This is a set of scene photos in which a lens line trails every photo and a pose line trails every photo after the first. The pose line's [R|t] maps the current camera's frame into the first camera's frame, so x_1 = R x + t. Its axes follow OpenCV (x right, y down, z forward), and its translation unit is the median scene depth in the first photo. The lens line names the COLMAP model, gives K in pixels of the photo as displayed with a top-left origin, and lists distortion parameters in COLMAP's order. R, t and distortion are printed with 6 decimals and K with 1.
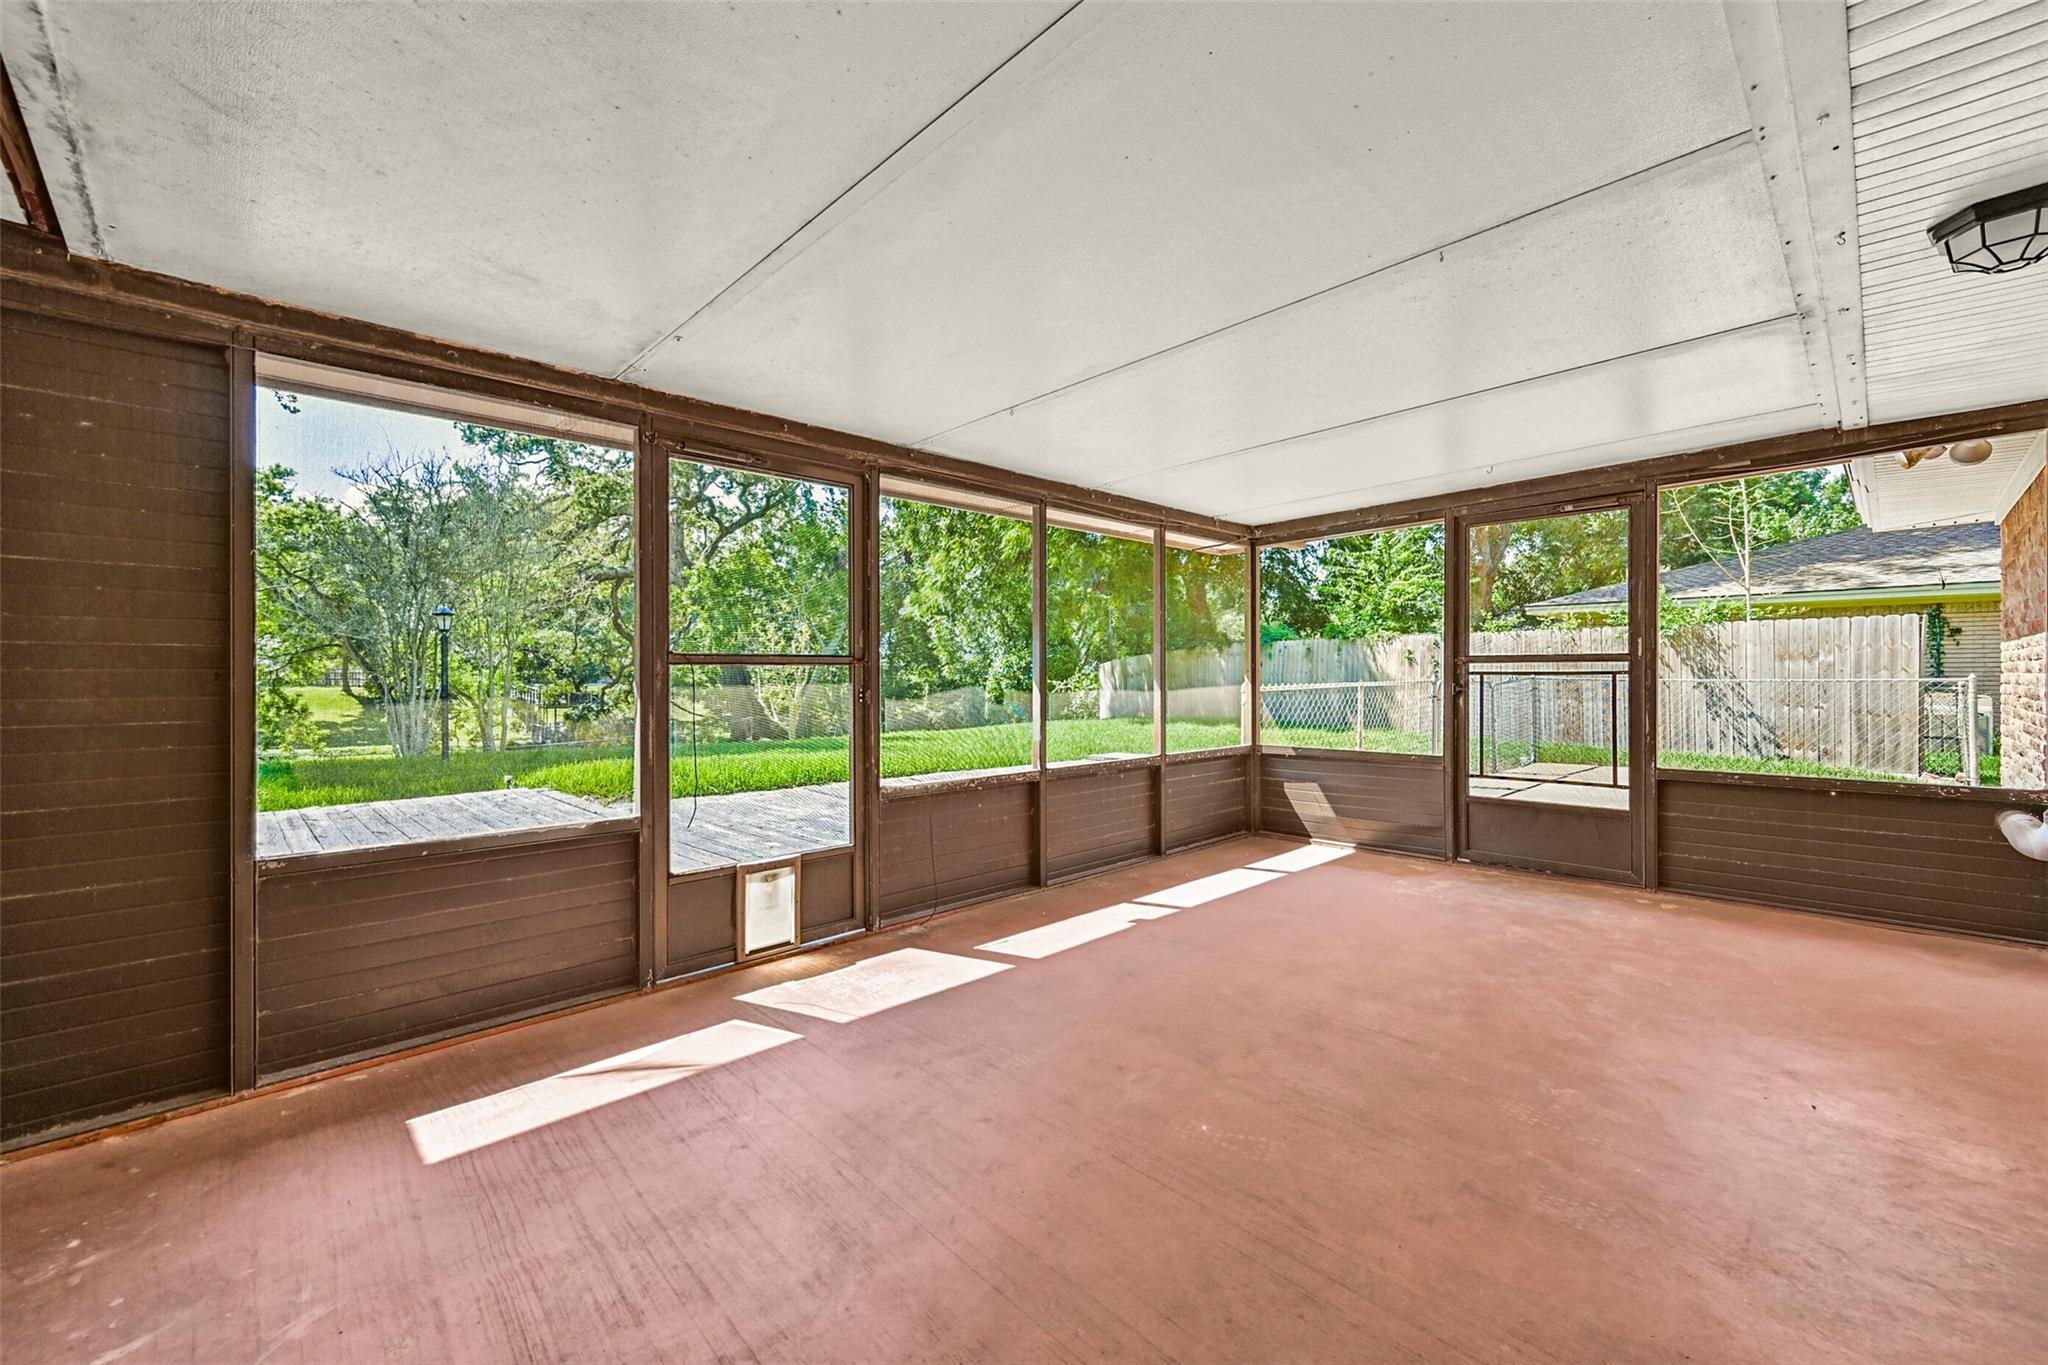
lens RADIAL K [[827.8, 0, 1036.5], [0, 827.8, 681.5], [0, 0, 1]] dist [-0.003406, -0.000185]
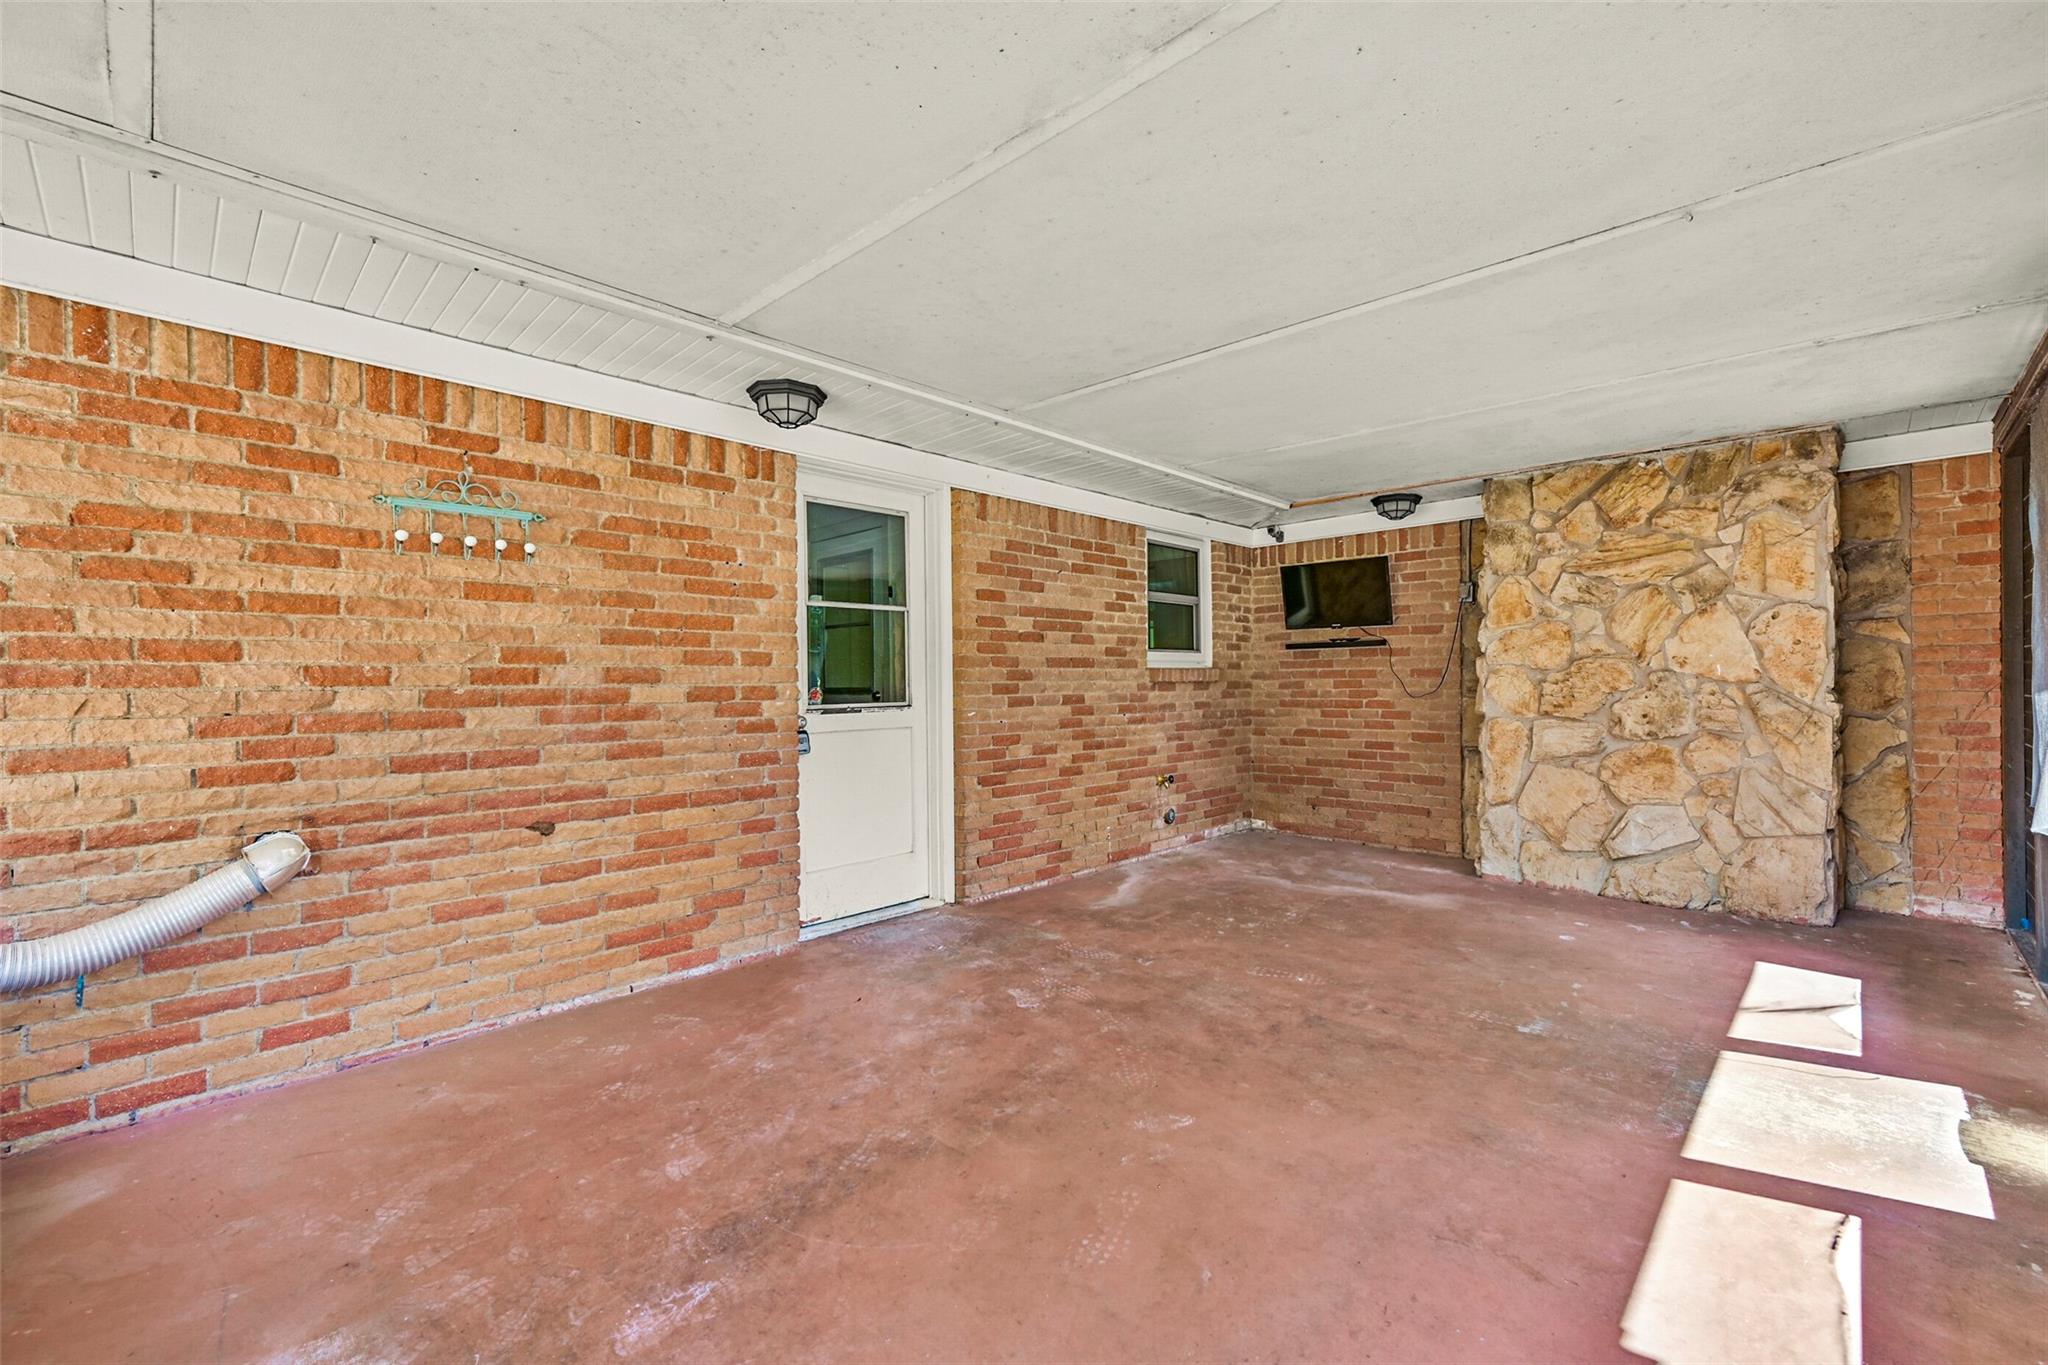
lens RADIAL K [[869.0, 0, 1017.5], [0, 869.0, 678.8], [0, 0, 1]] dist [0.002368, 0.000217]
pose [[-0.999791, 0.016467, -0.012088, 0.610457], [0.016407, 0.999853, 0.005071, -0.016902], [0.012169, 0.004872, -0.999914, 2.161372]]
